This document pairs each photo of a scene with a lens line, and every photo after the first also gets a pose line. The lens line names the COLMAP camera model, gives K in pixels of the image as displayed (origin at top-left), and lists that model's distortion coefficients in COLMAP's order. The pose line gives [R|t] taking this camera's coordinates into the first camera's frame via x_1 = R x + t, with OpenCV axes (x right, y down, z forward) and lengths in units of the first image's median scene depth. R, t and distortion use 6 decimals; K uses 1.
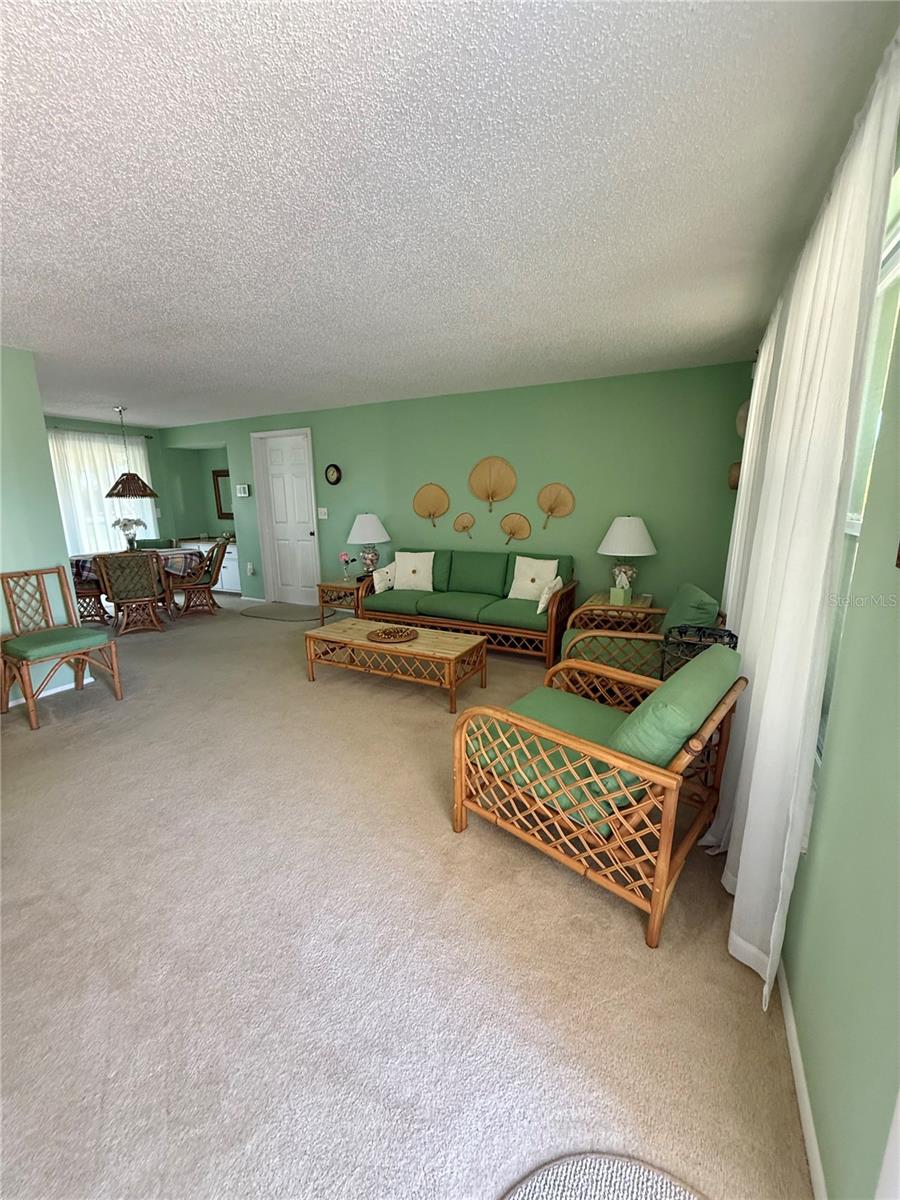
lens RADIAL K [[480.0, 0, 450.6], [0, 480.0, 597.0], [0, 0, 1]] dist [0.000550, 0.000134]
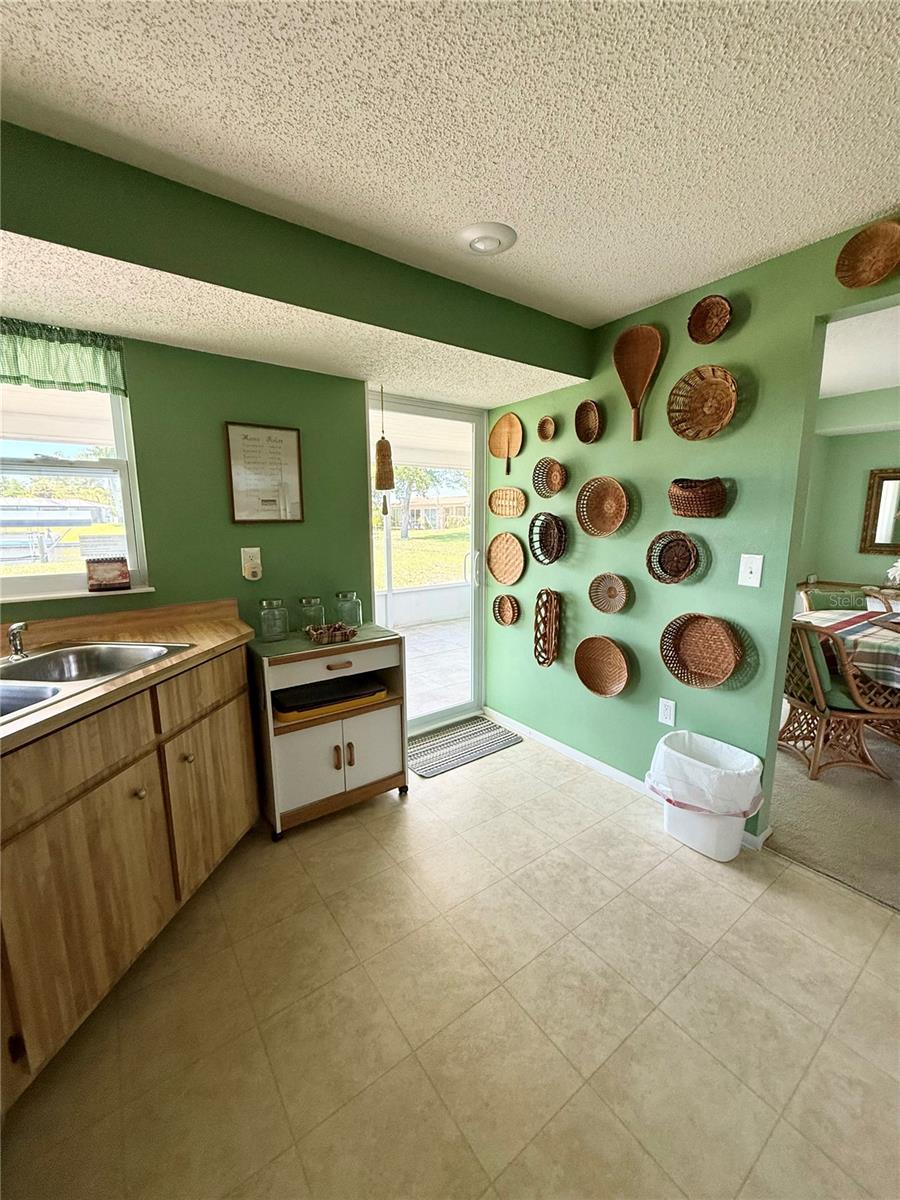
lens RADIAL K [[480.0, 0, 450.6], [0, 480.0, 597.0], [0, 0, 1]] dist [0.000550, 0.000134]
pose [[0.897401, 0.075577, -0.434696, -1.034613], [-0.093183, 0.995462, -0.019297, -0.076963], [0.431265, 0.057824, 0.900371, 0.388641]]
